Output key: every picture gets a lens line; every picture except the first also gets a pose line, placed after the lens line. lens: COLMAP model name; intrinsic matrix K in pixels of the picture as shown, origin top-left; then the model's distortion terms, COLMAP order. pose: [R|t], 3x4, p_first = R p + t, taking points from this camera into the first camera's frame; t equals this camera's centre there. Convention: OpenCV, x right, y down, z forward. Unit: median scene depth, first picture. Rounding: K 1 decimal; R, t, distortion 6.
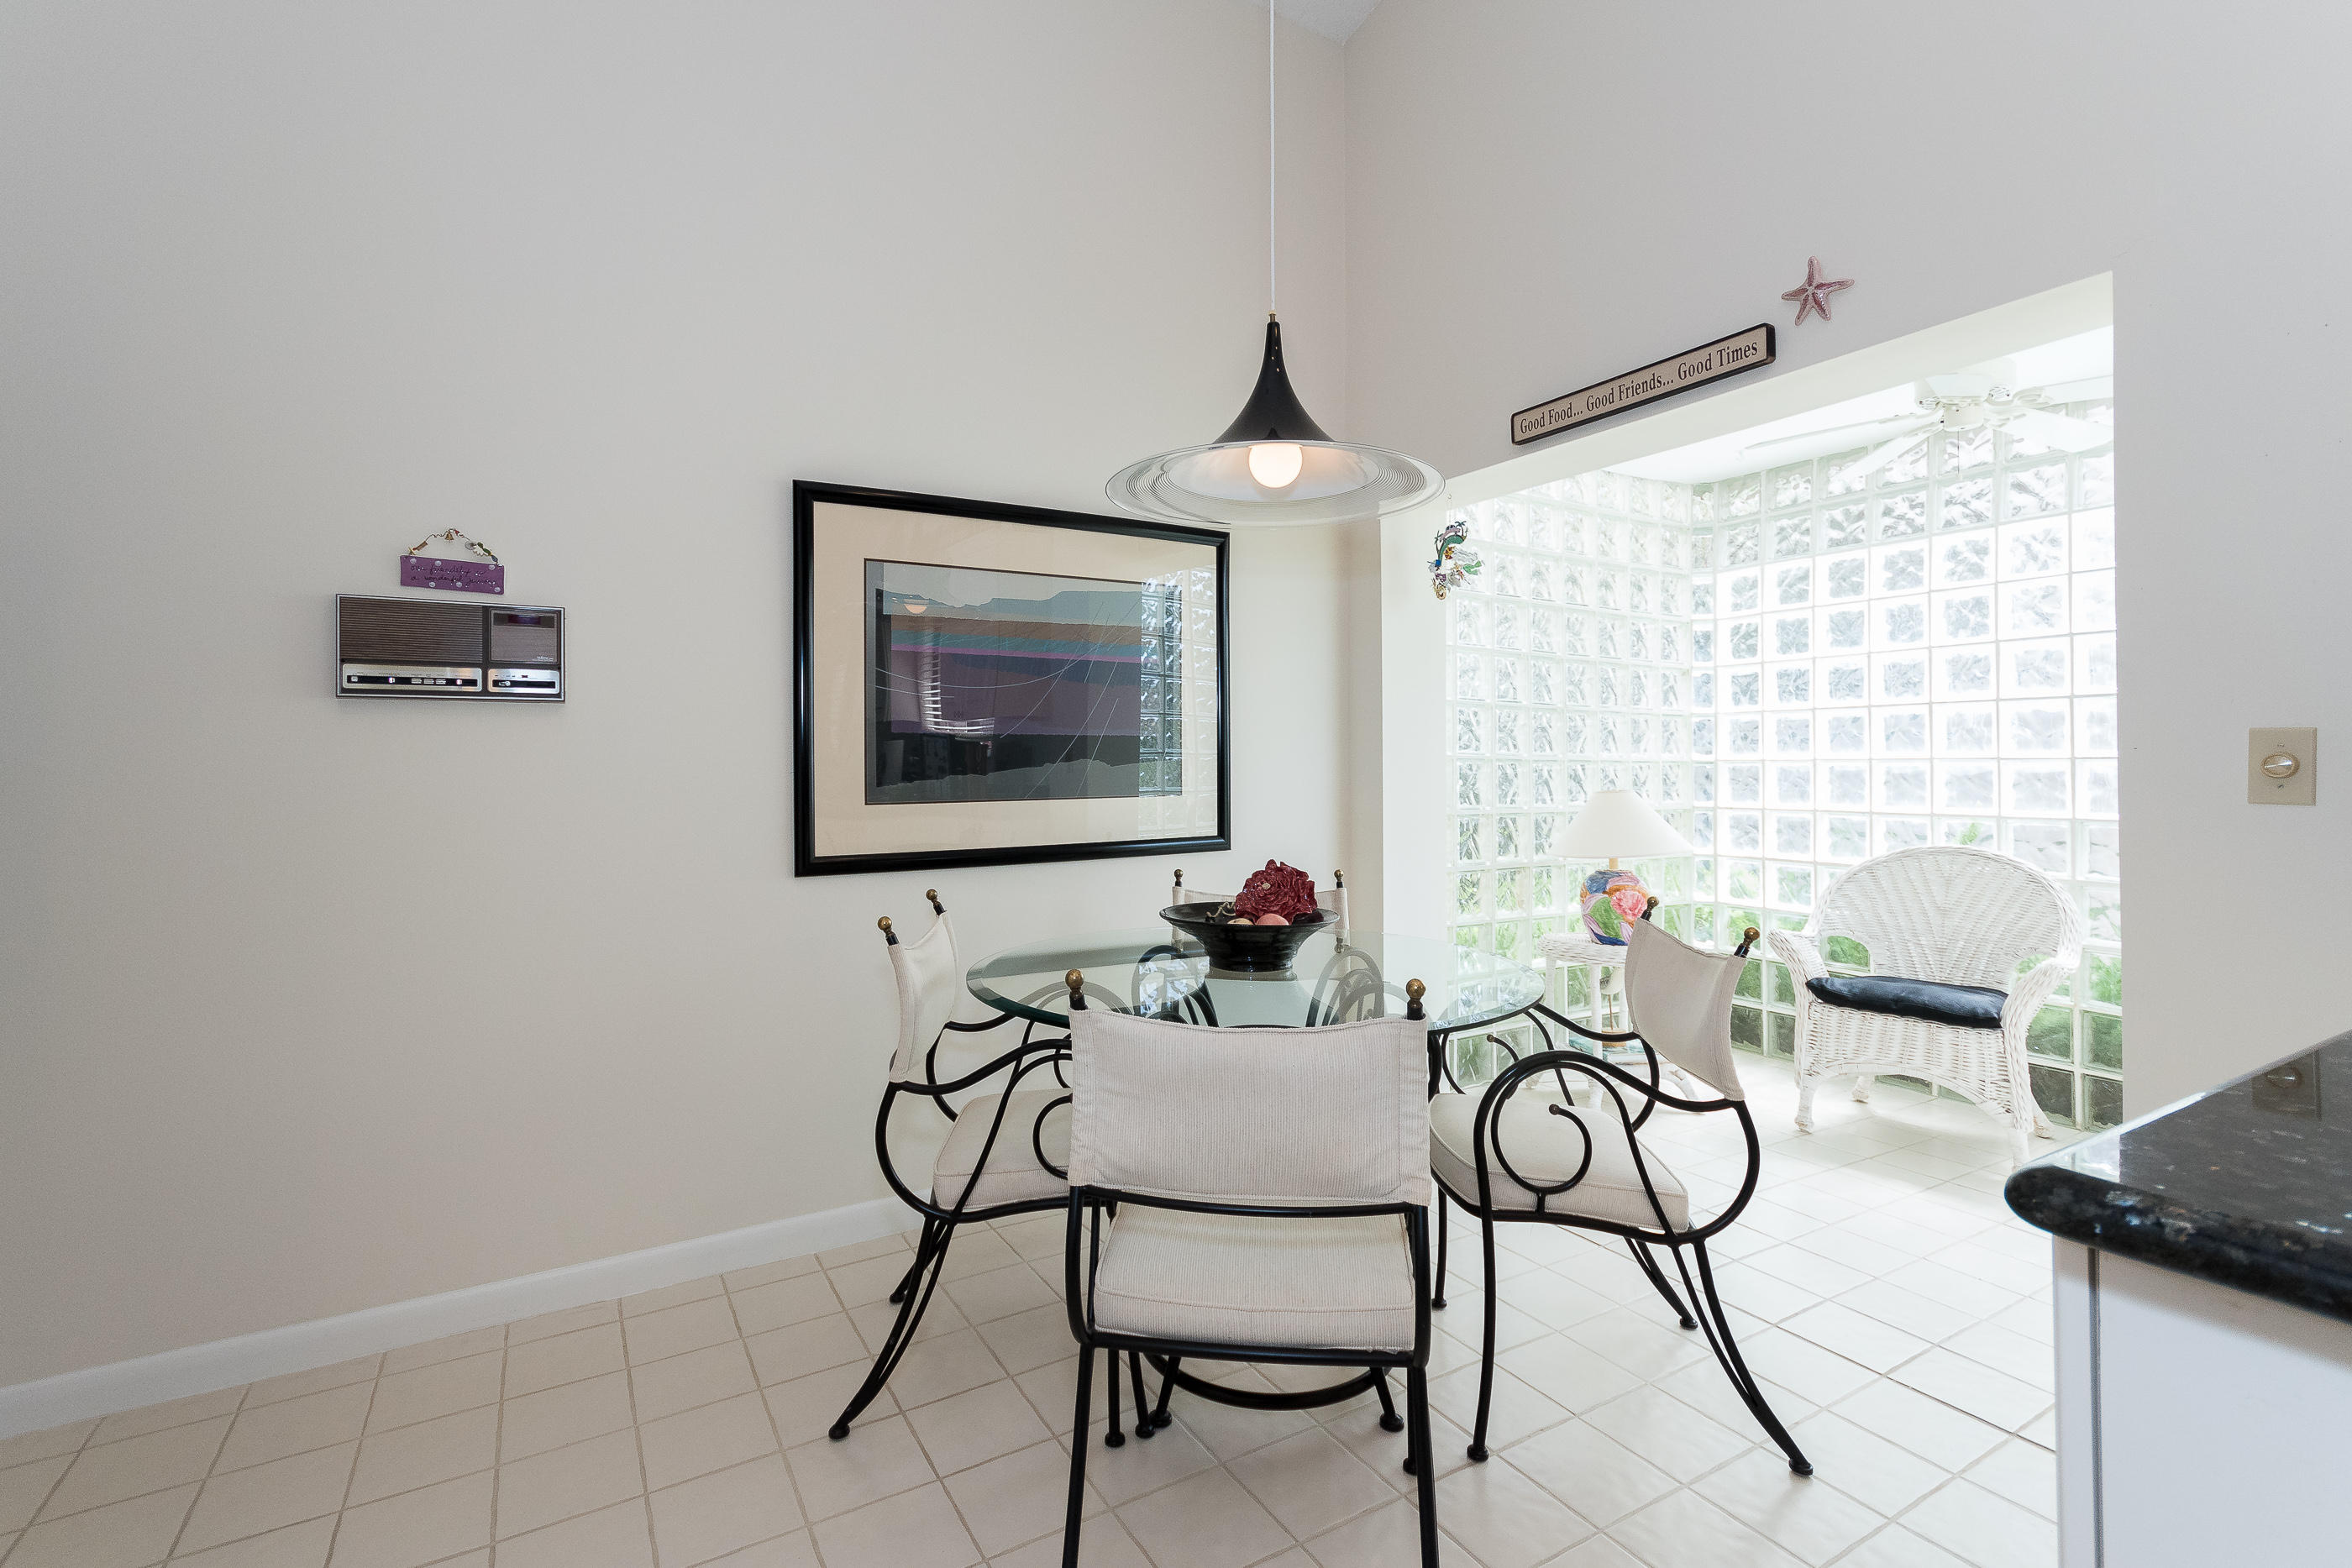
lens RADIAL K [[1067.2, 0, 1169.4], [0, 1067.2, 762.8], [0, 0, 1]] dist [-0.000521, -0.000528]
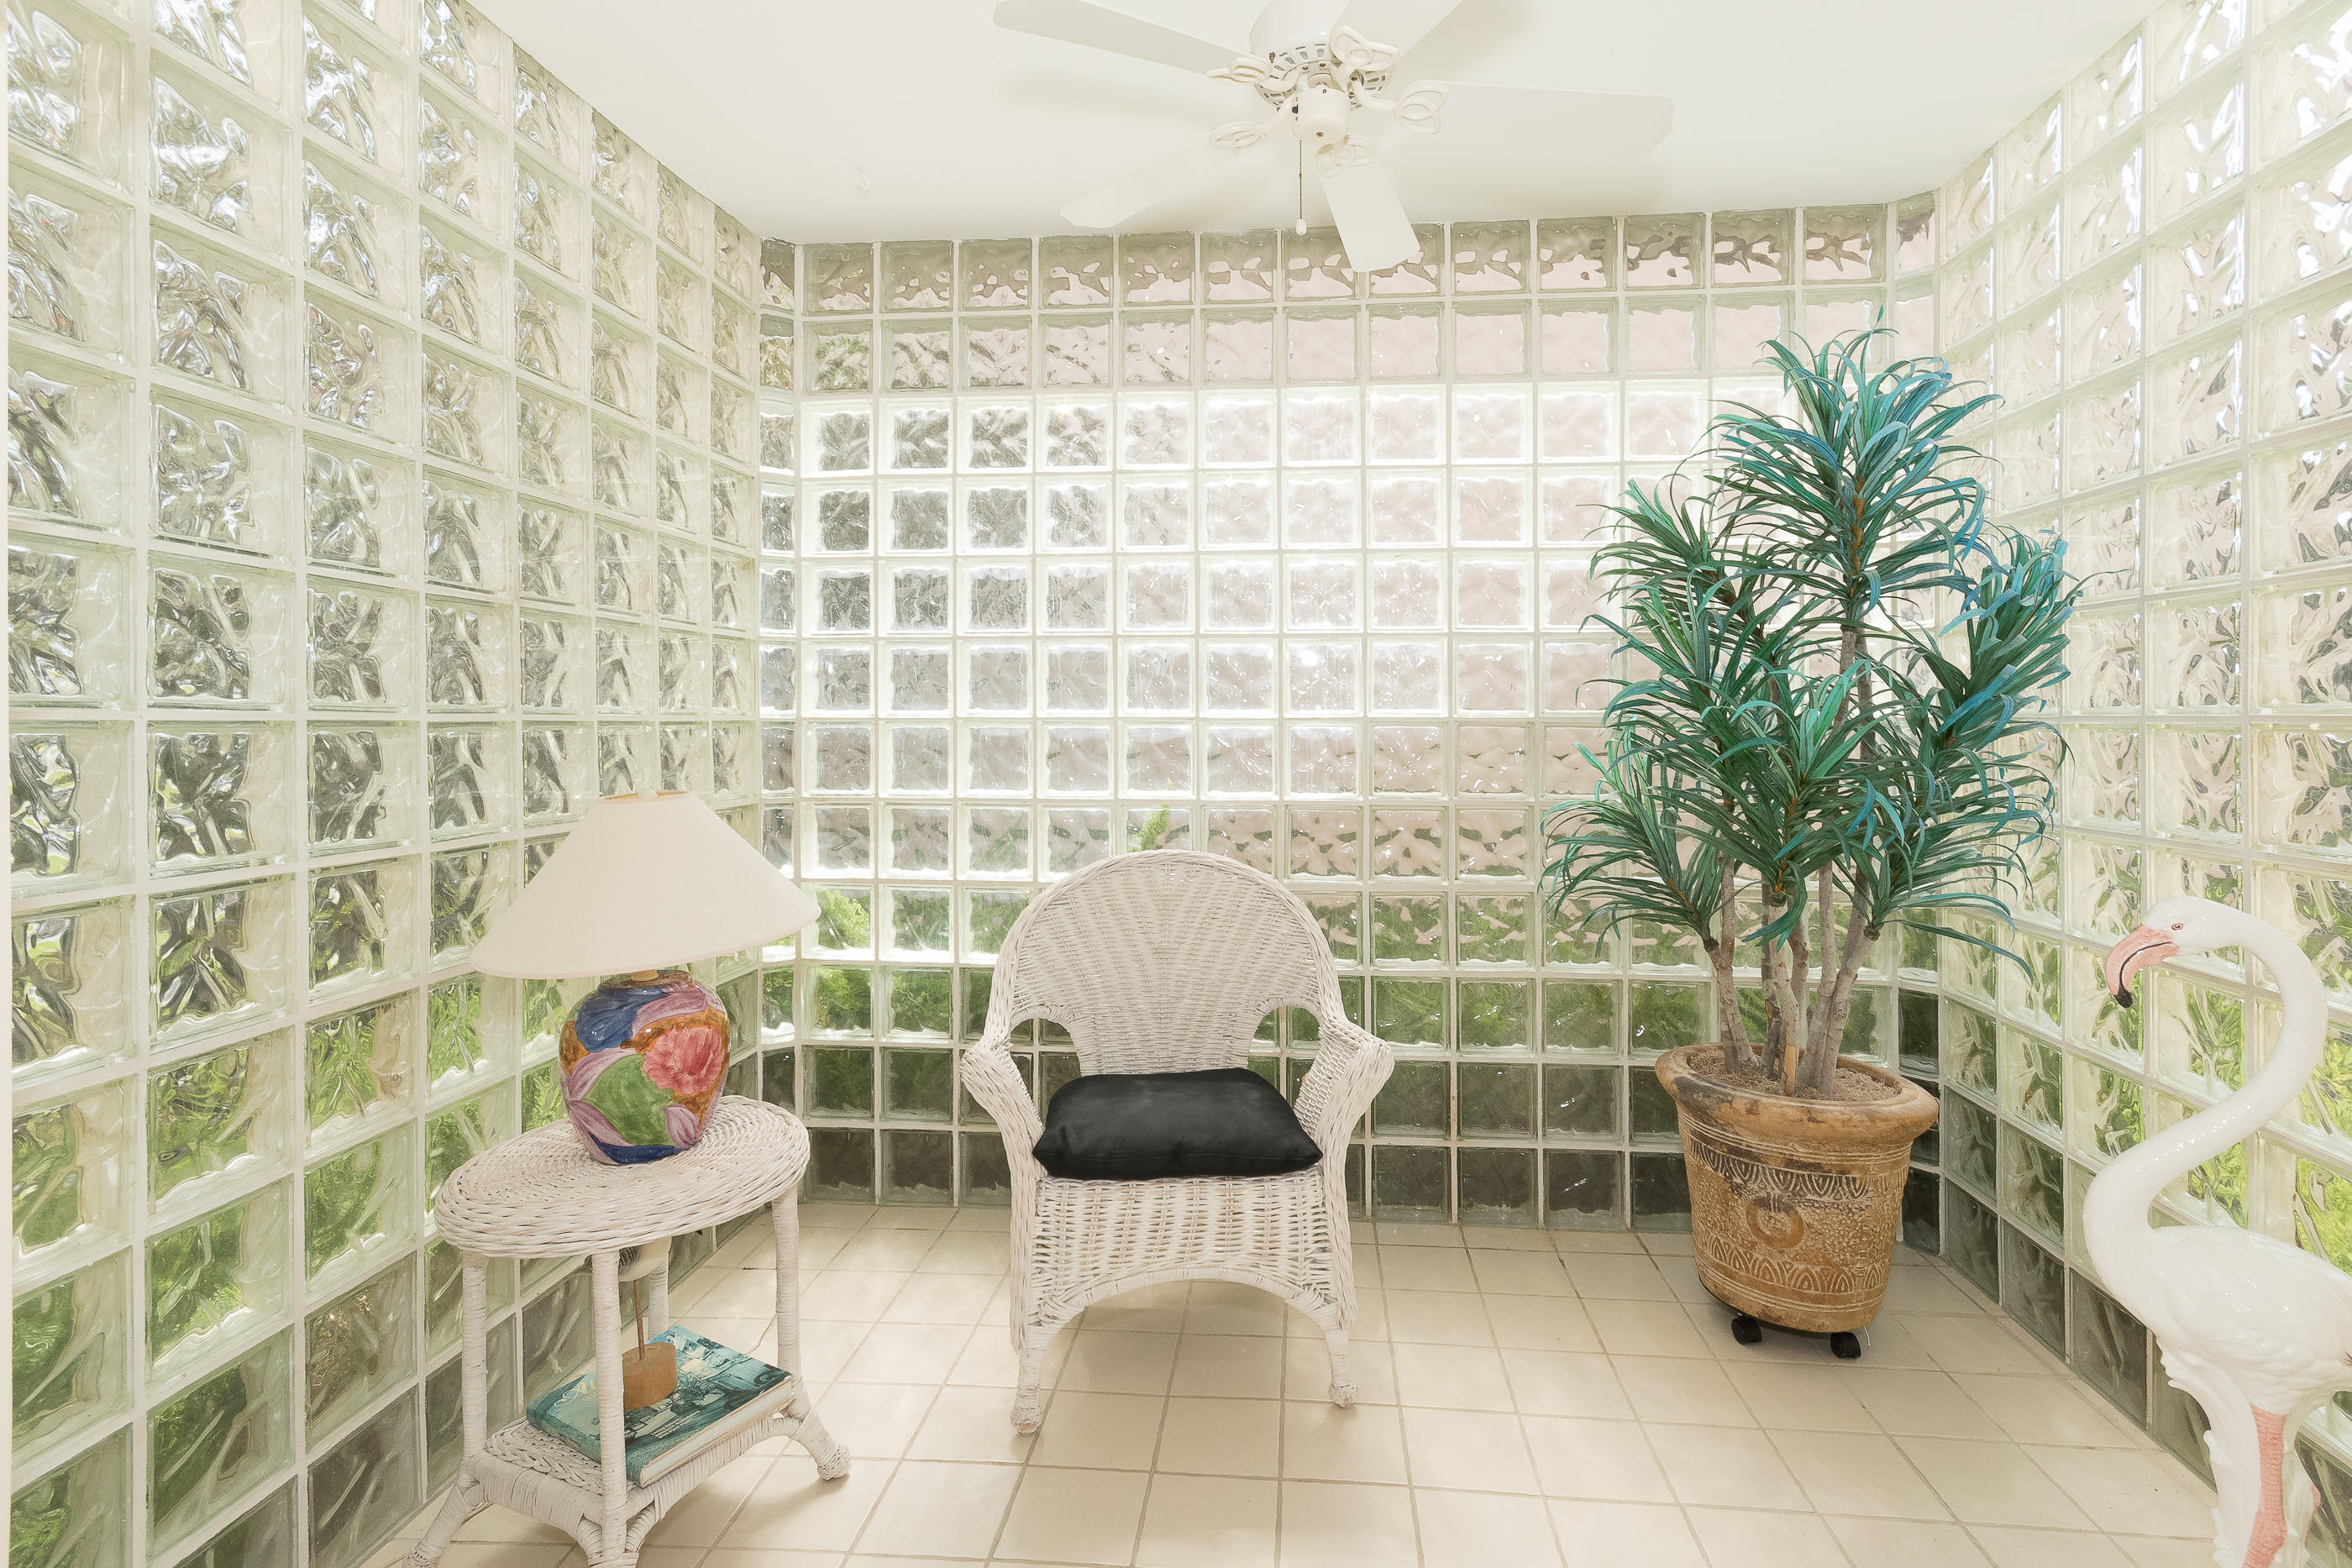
lens RADIAL K [[1057.7, 0, 1183.9], [0, 1057.7, 717.1], [0, 0, 1]] dist [0.001757, 0.000154]
pose [[0.597054, 0.002398, 0.802198, 0.196248], [-0.000300, 0.999996, -0.002766, -0.002643], [-0.802201, 0.001410, 0.597052, 0.549256]]
